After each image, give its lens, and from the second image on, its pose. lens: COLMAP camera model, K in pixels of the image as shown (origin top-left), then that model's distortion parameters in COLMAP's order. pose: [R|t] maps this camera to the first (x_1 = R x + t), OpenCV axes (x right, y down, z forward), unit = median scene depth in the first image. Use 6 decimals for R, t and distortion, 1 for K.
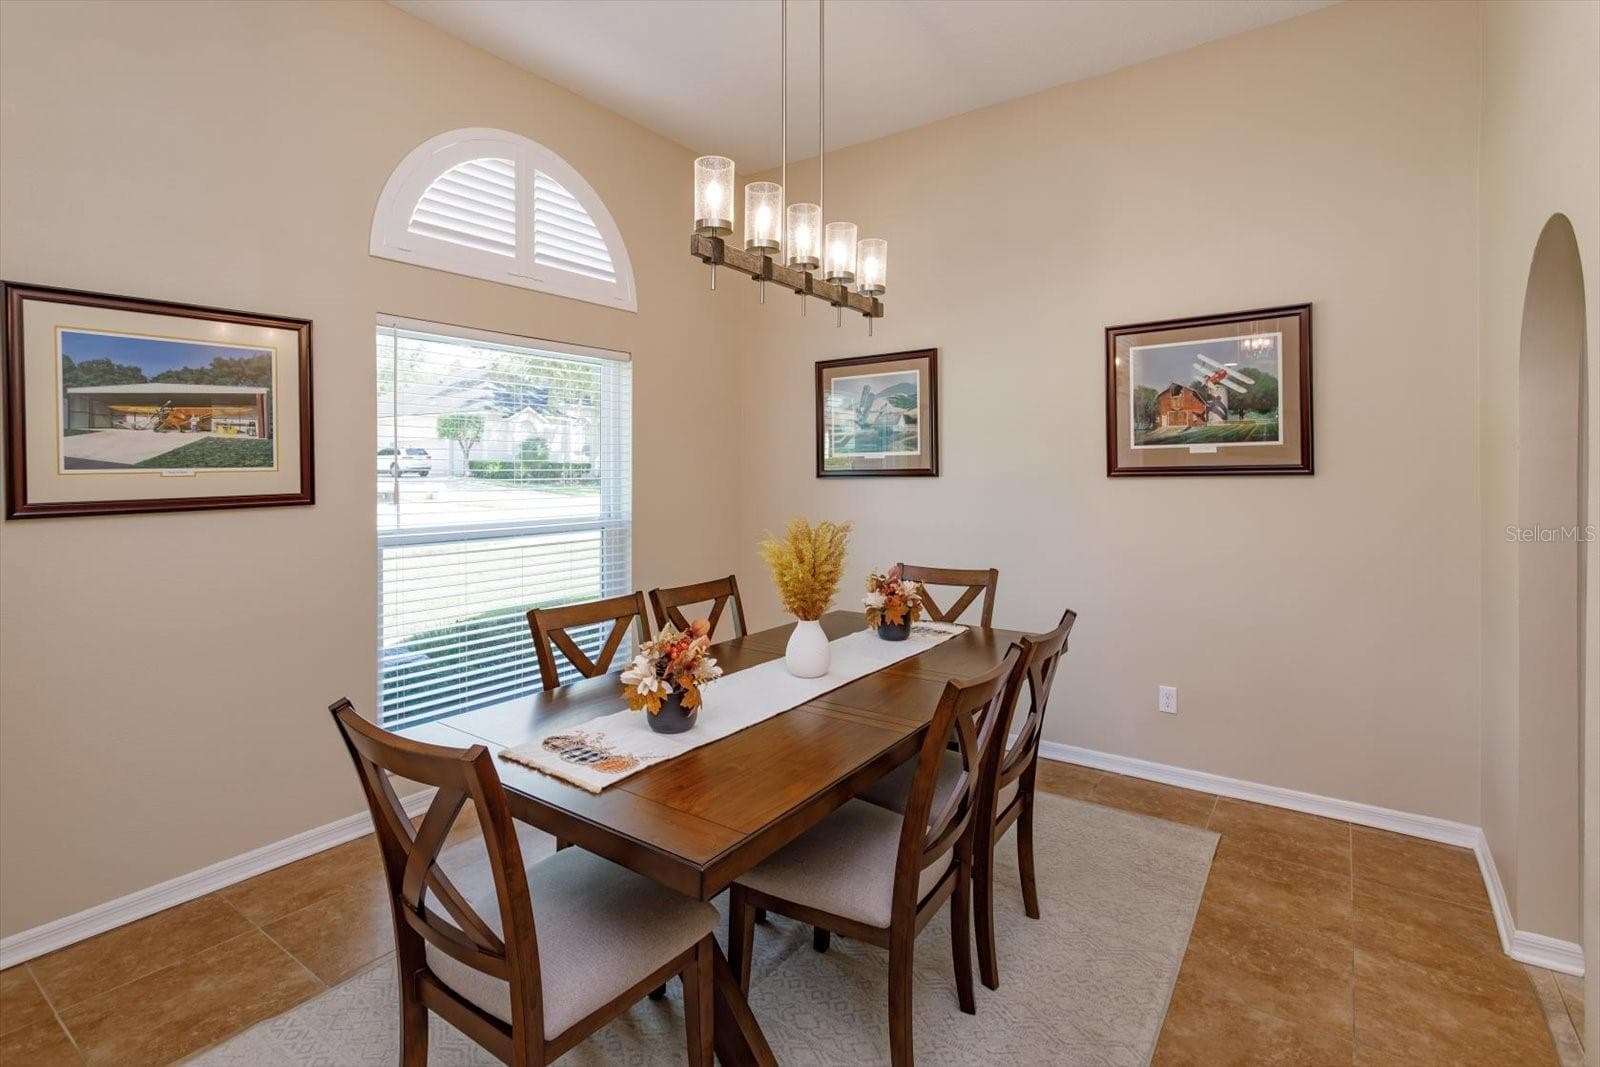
lens RADIAL K [[774.2, 0, 792.0], [0, 774.2, 488.6], [0, 0, 1]] dist [-0.000639, 0.000141]
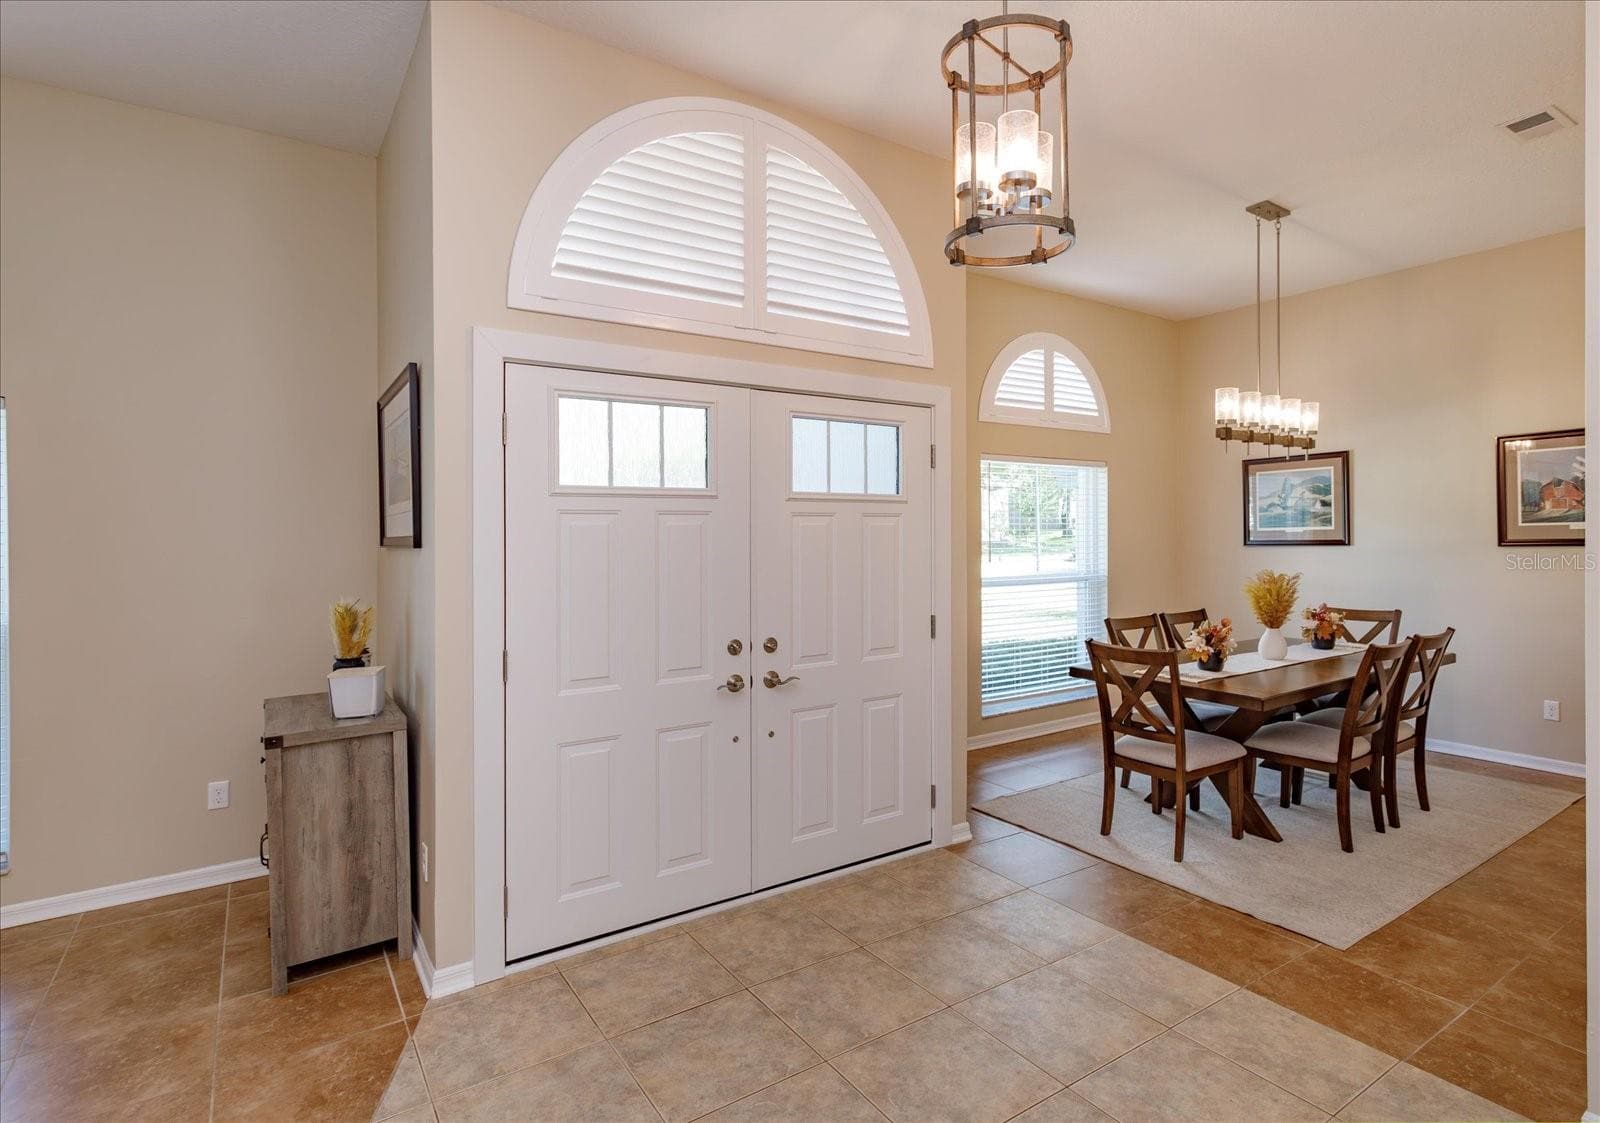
lens RADIAL K [[827.8, 0, 818.1], [0, 827.8, 543.7], [0, 0, 1]] dist [0.002823, 0.000418]
pose [[0.935119, -0.000826, -0.354334, -0.203632], [-0.002631, 0.999954, -0.009274, -0.003478], [0.354325, 0.009605, 0.935073, -0.831918]]
